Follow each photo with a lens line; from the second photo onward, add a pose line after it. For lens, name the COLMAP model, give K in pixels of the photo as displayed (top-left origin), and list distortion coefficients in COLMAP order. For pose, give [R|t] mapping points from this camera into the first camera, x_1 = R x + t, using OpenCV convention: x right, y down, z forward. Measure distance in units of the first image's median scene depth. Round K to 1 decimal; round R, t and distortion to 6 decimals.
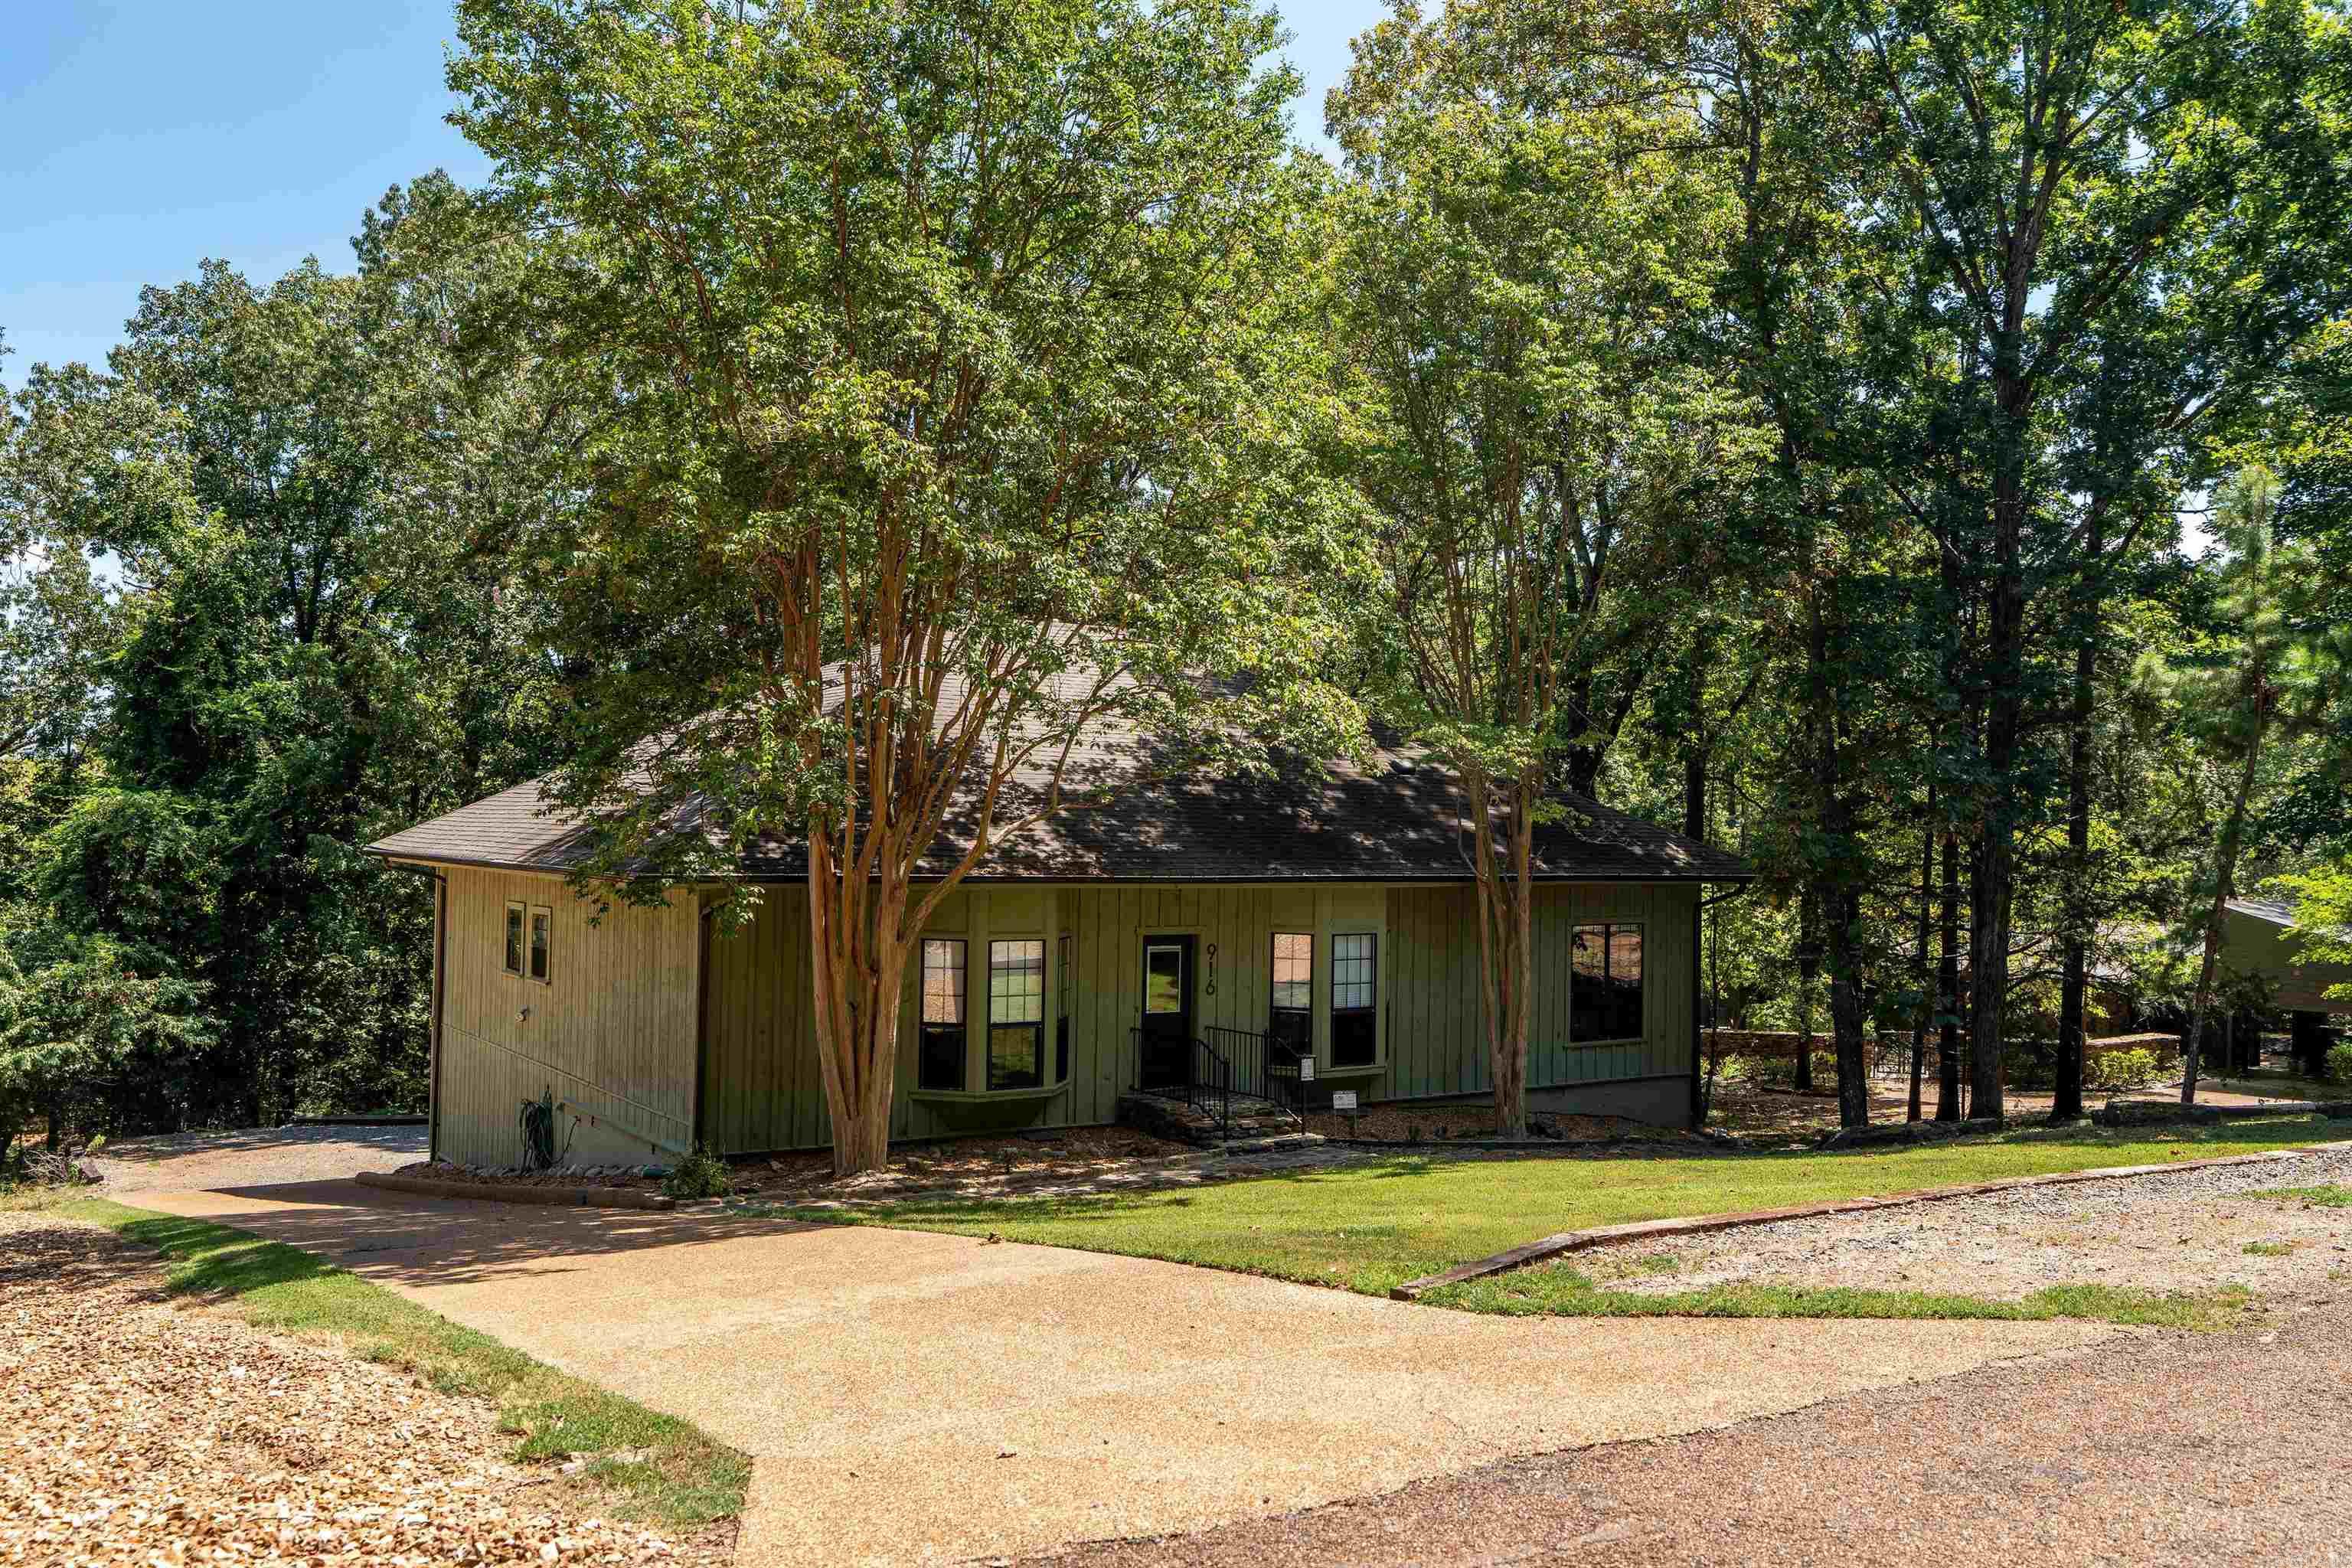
lens RADIAL K [[1974.3, 0, 1229.9], [0, 1974.3, 785.7], [0, 0, 1]] dist [0.037700, -0.000496]
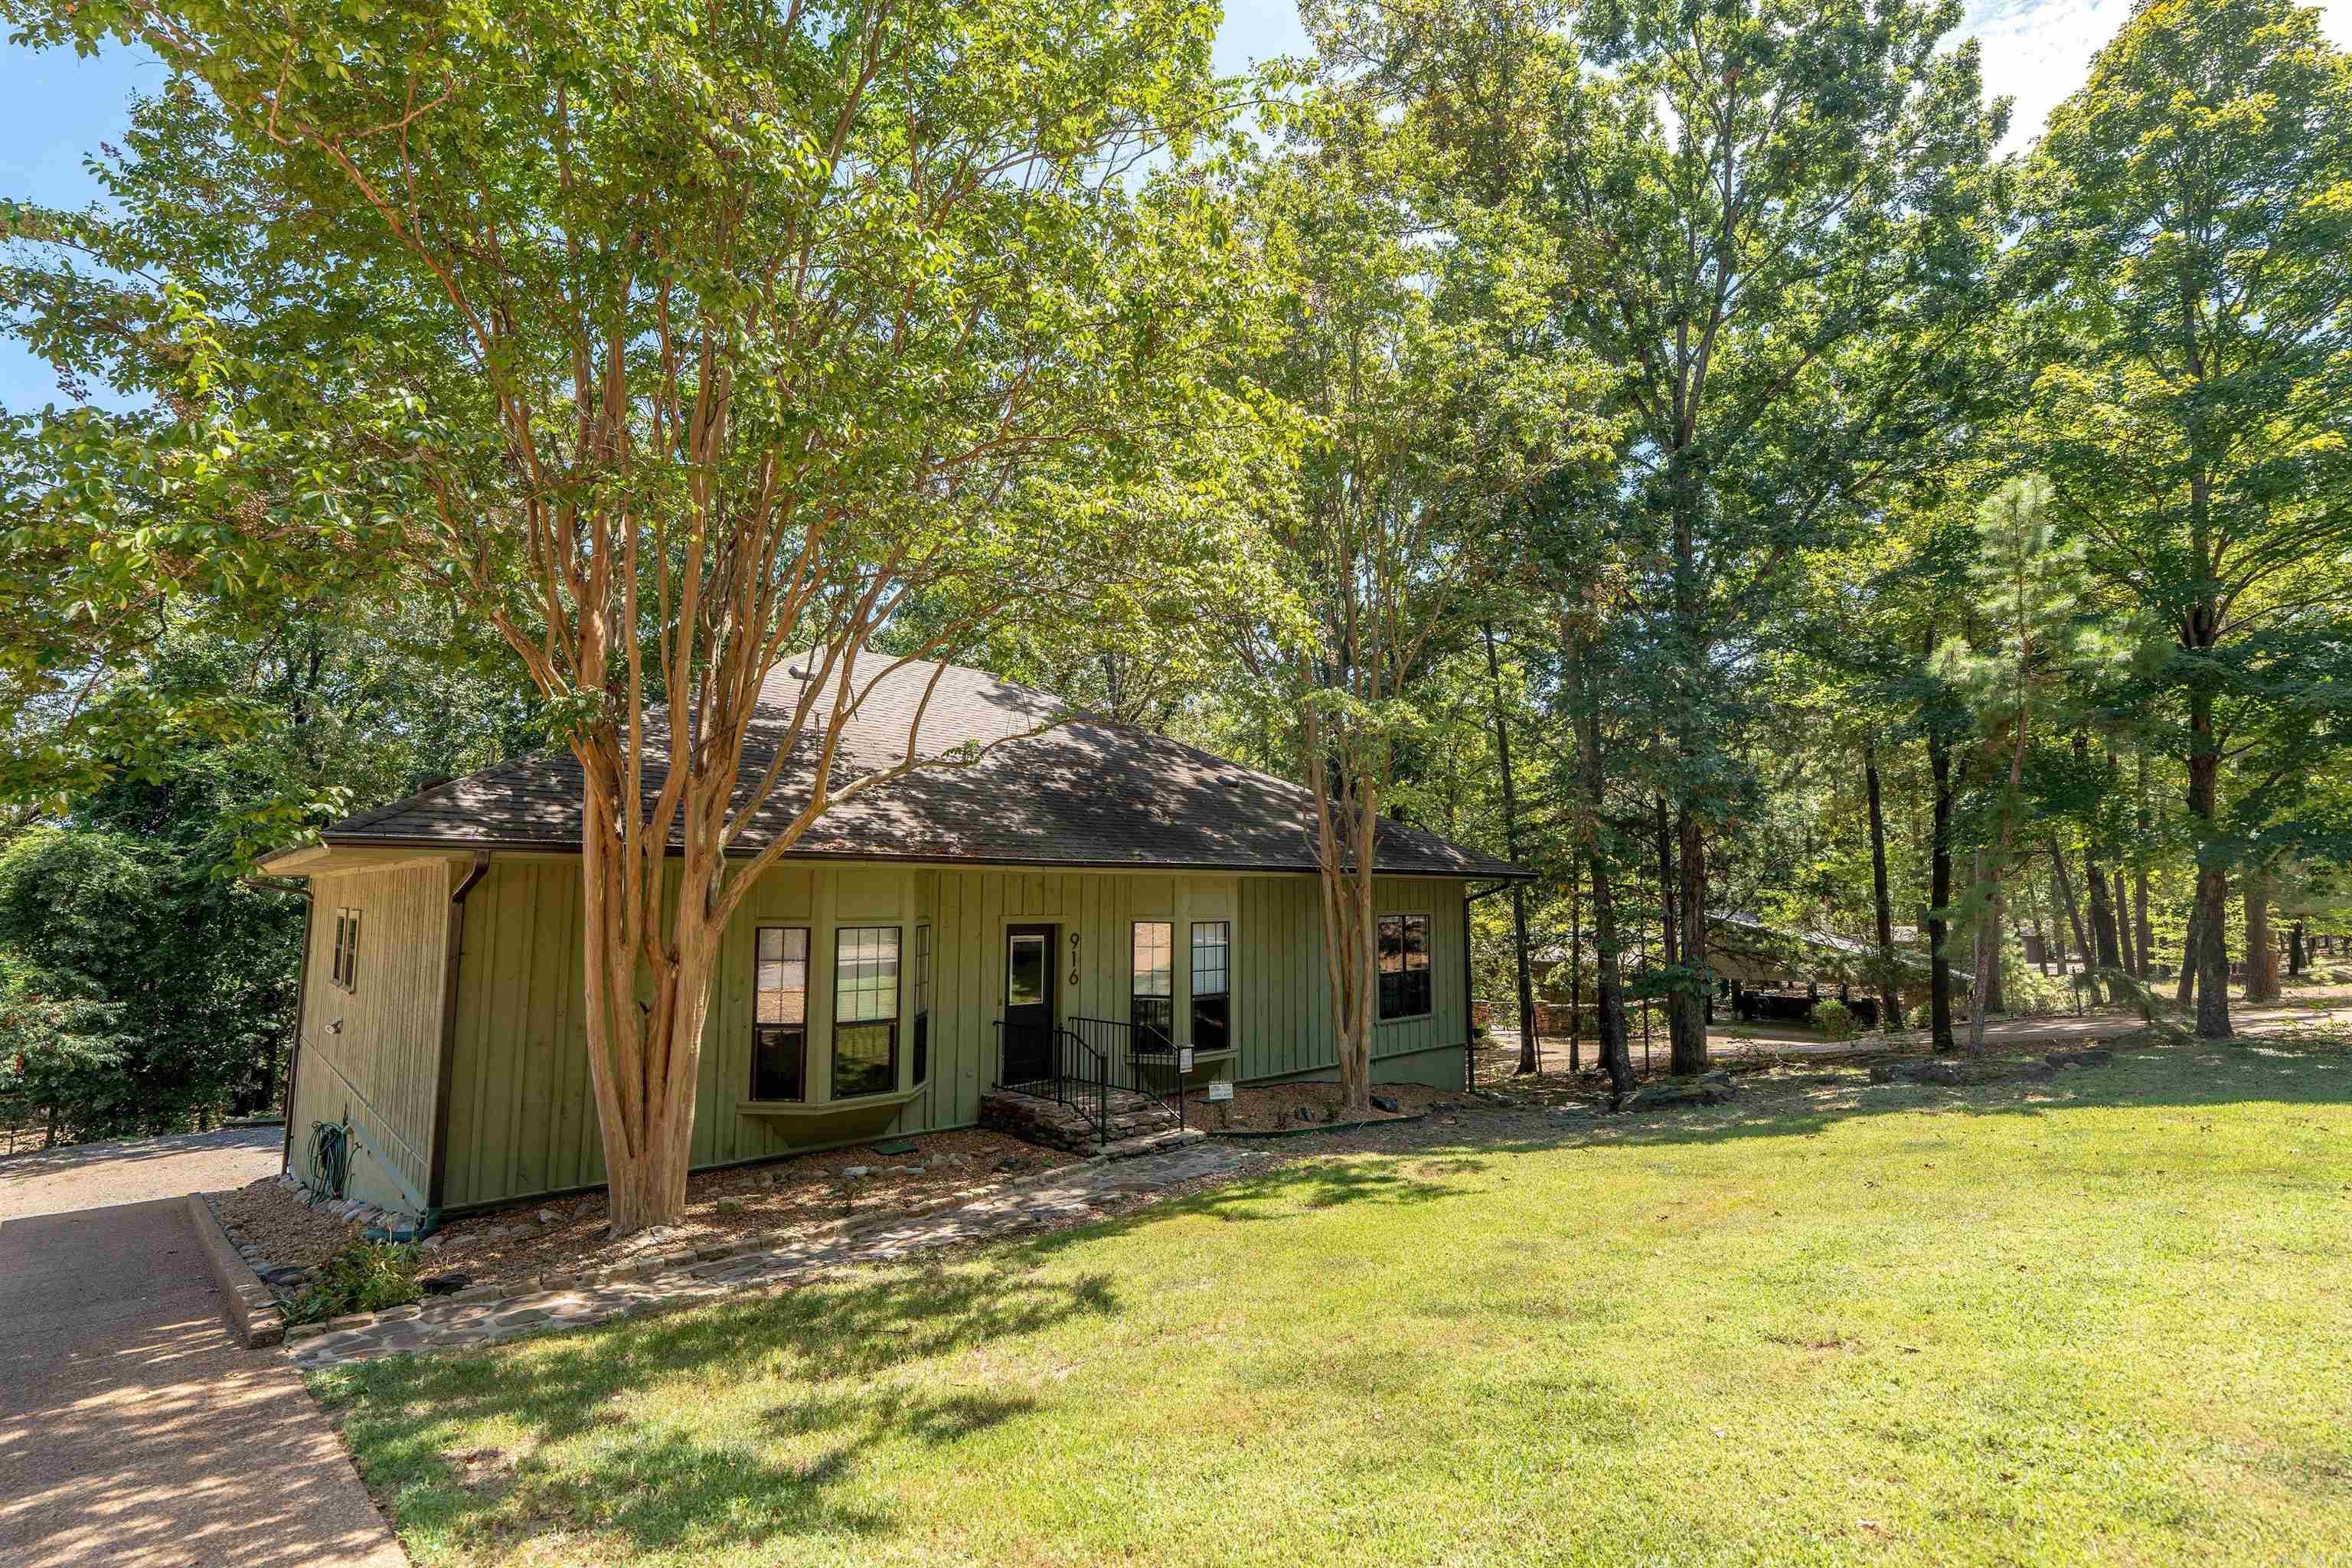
lens RADIAL K [[1054.7, 0, 1177.8], [0, 1054.7, 785.9], [0, 0, 1]] dist [-0.006696, 0.002749]
pose [[0.988748, -0.001171, 0.149585, -0.038454], [0.014496, 0.996013, -0.088024, 0.055739], [-0.148885, 0.089202, 0.984823, 0.478461]]
